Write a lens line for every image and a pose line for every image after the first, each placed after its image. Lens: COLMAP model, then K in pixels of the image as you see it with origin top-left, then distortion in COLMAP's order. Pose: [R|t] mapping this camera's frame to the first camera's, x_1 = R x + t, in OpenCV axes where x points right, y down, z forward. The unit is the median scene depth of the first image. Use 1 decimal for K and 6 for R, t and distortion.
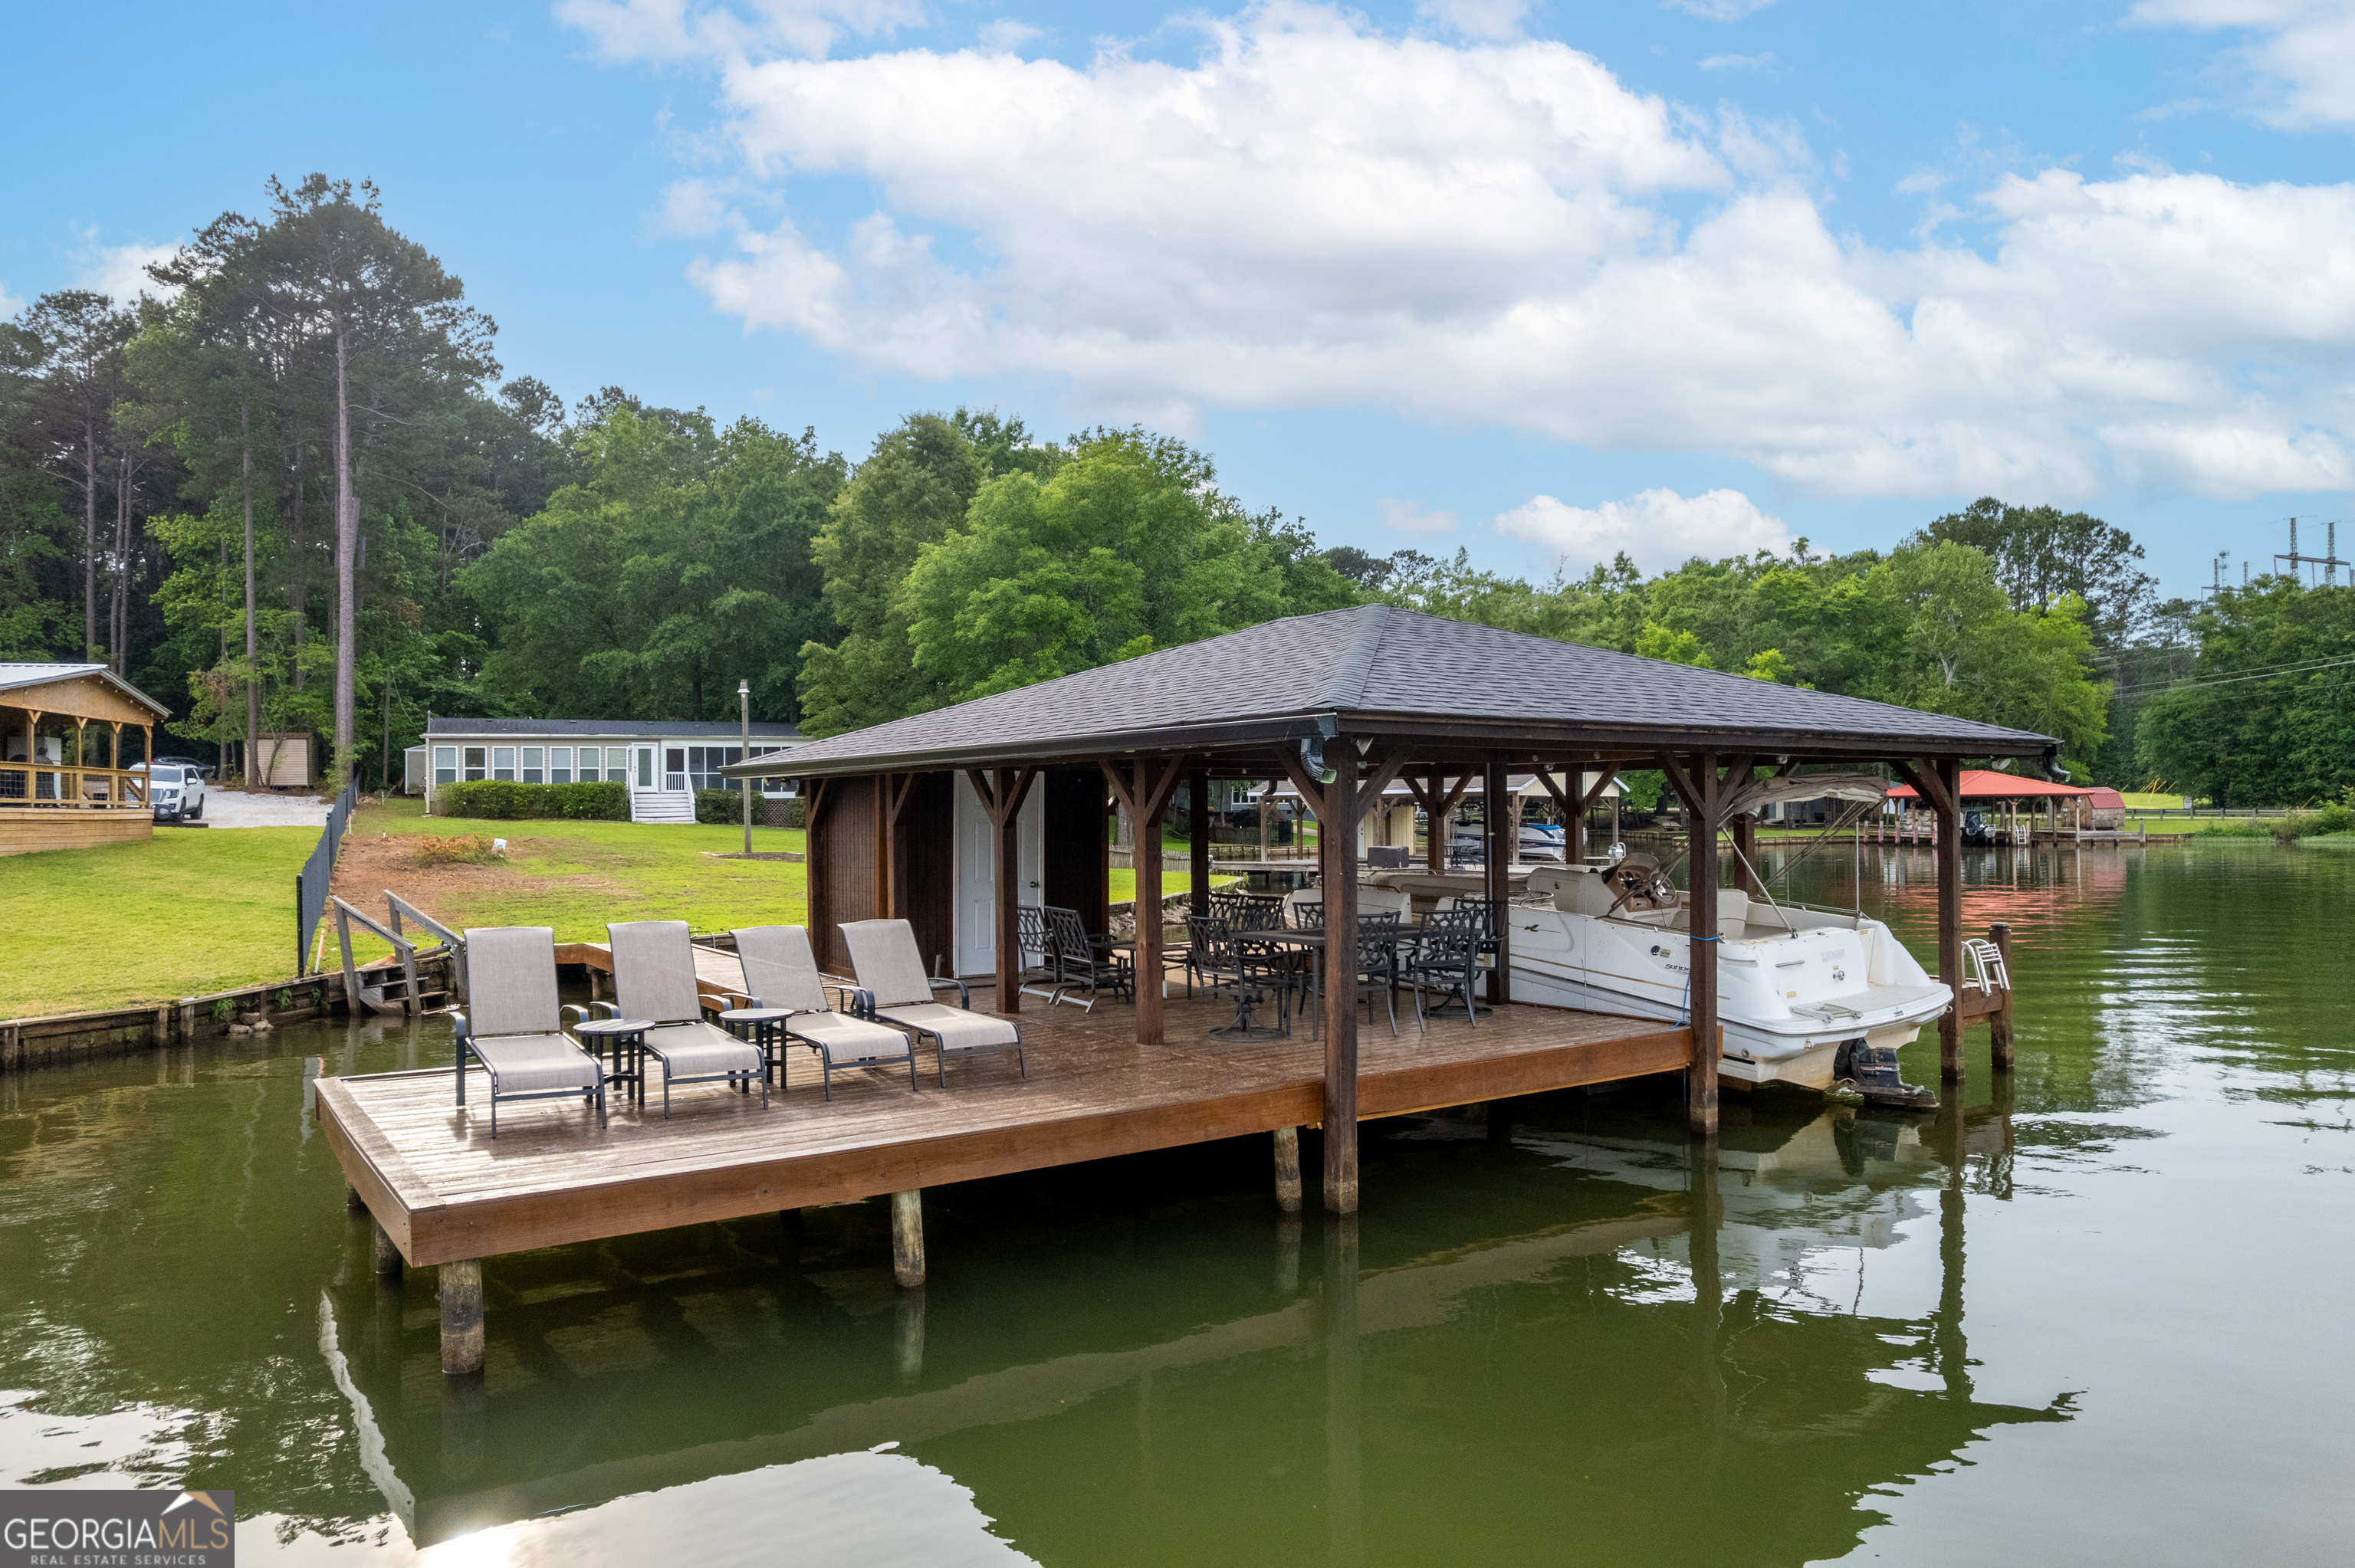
lens RADIAL K [[1521.3, 0, 1169.0], [0, 1521.3, 792.8], [0, 0, 1]] dist [-0.057047, 0.042489]
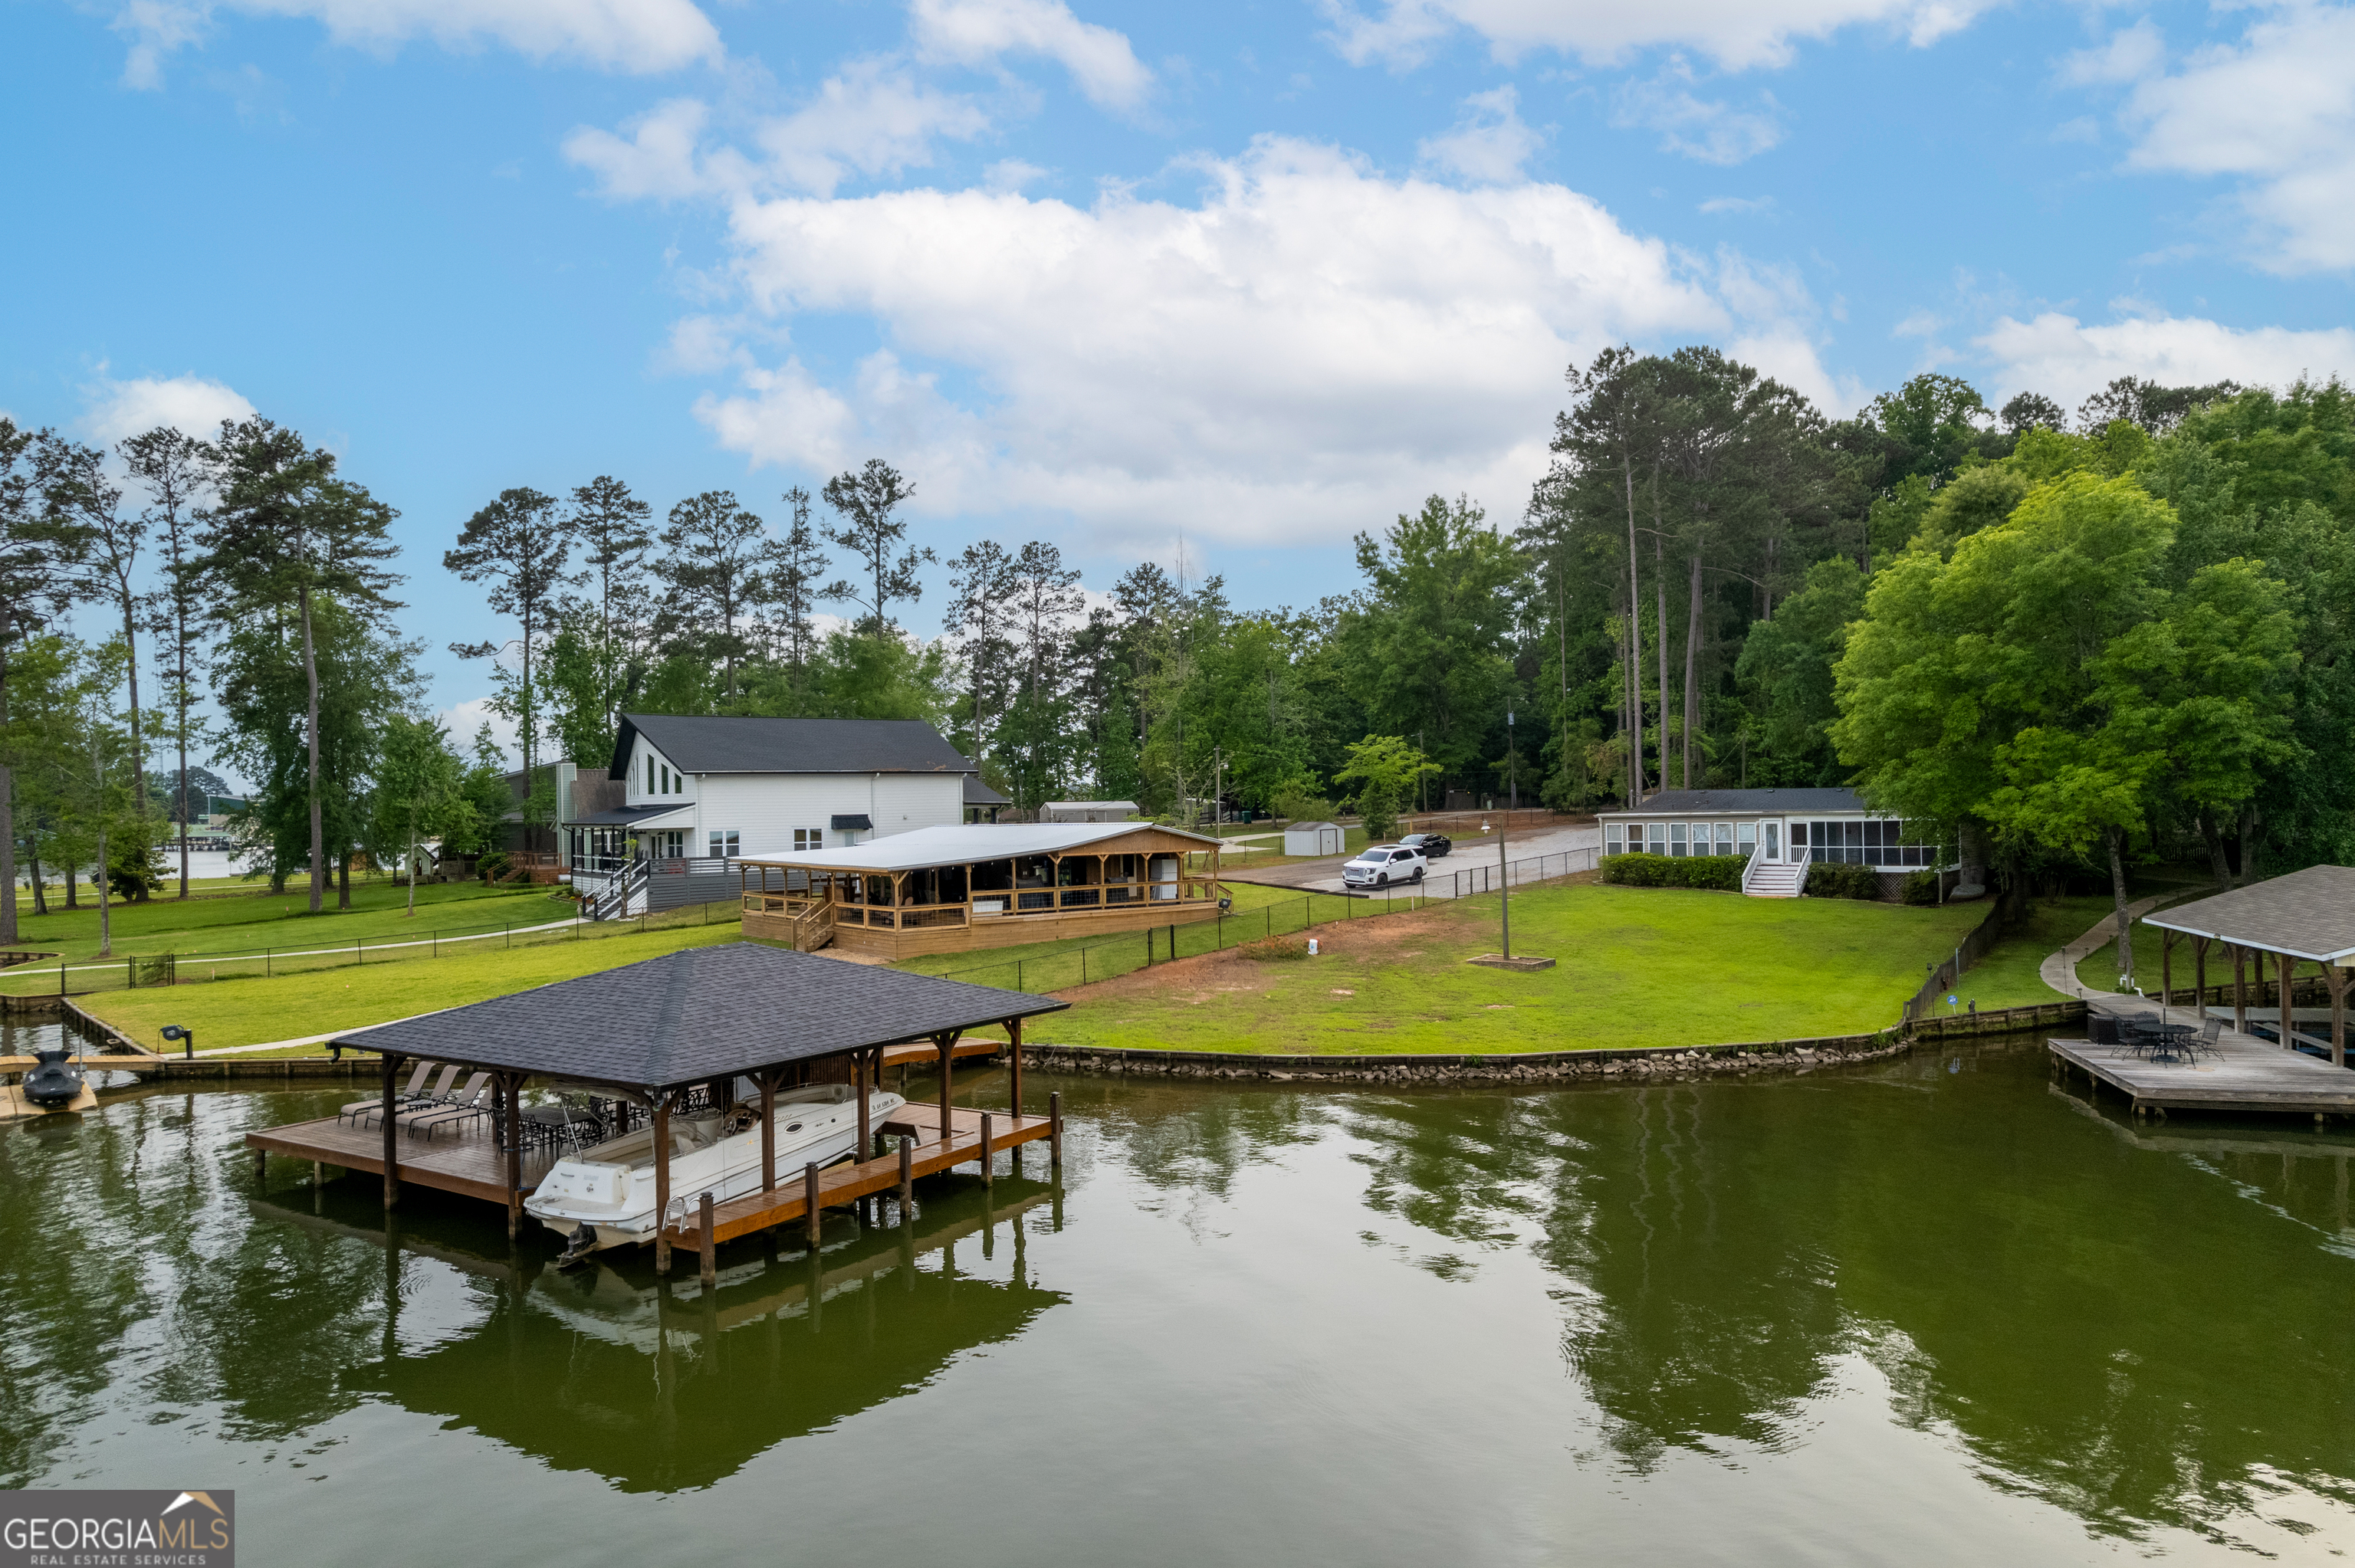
lens RADIAL K [[1509.3, 0, 1170.6], [0, 1509.3, 799.0], [0, 0, 1]] dist [-0.041599, 0.003052]
pose [[0.399017, 0.000852, -0.916943, 0.460809], [0.025829, 0.999592, 0.012168, -0.070160], [0.916580, -0.028539, 0.398833, 0.173834]]
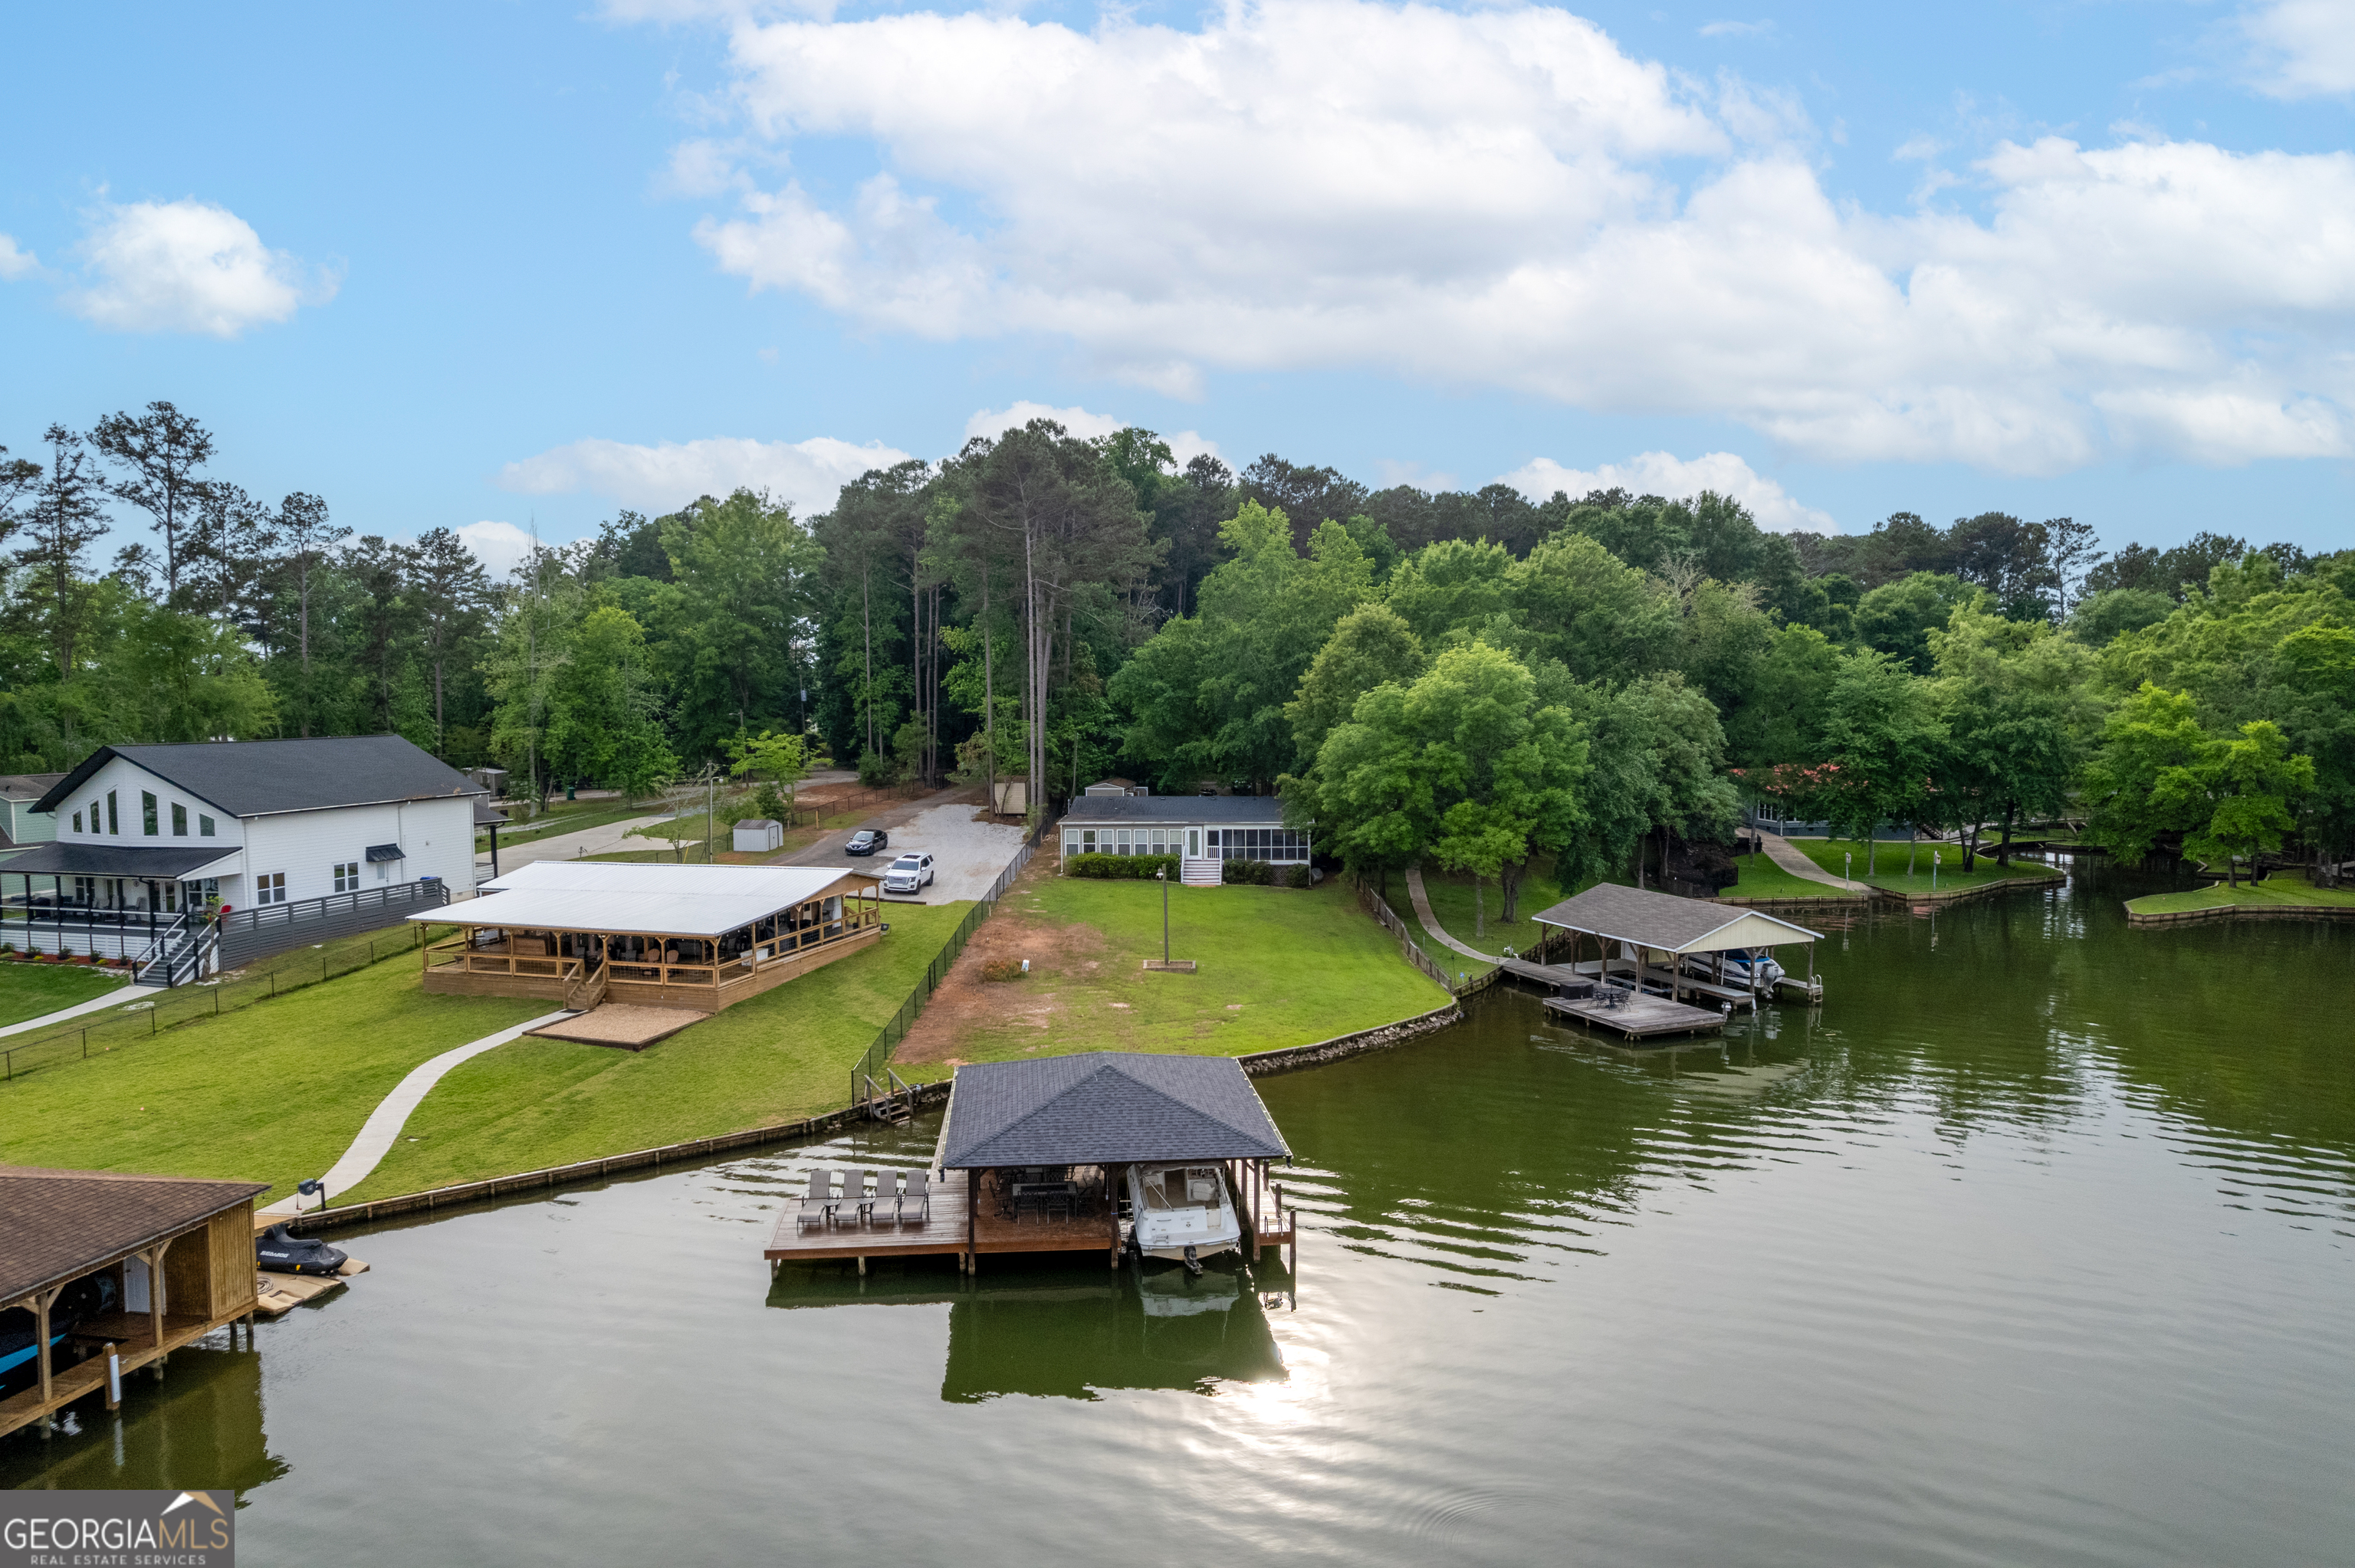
lens RADIAL K [[1518.7, 0, 1177.5], [0, 1518.7, 784.0], [0, 0, 1]] dist [-0.076395, 0.074945]
pose [[0.876504, 0.036948, -0.479974, 0.352077], [0.002195, 0.996733, 0.080736, -0.193296], [0.481389, -0.071819, 0.873560, -0.309420]]
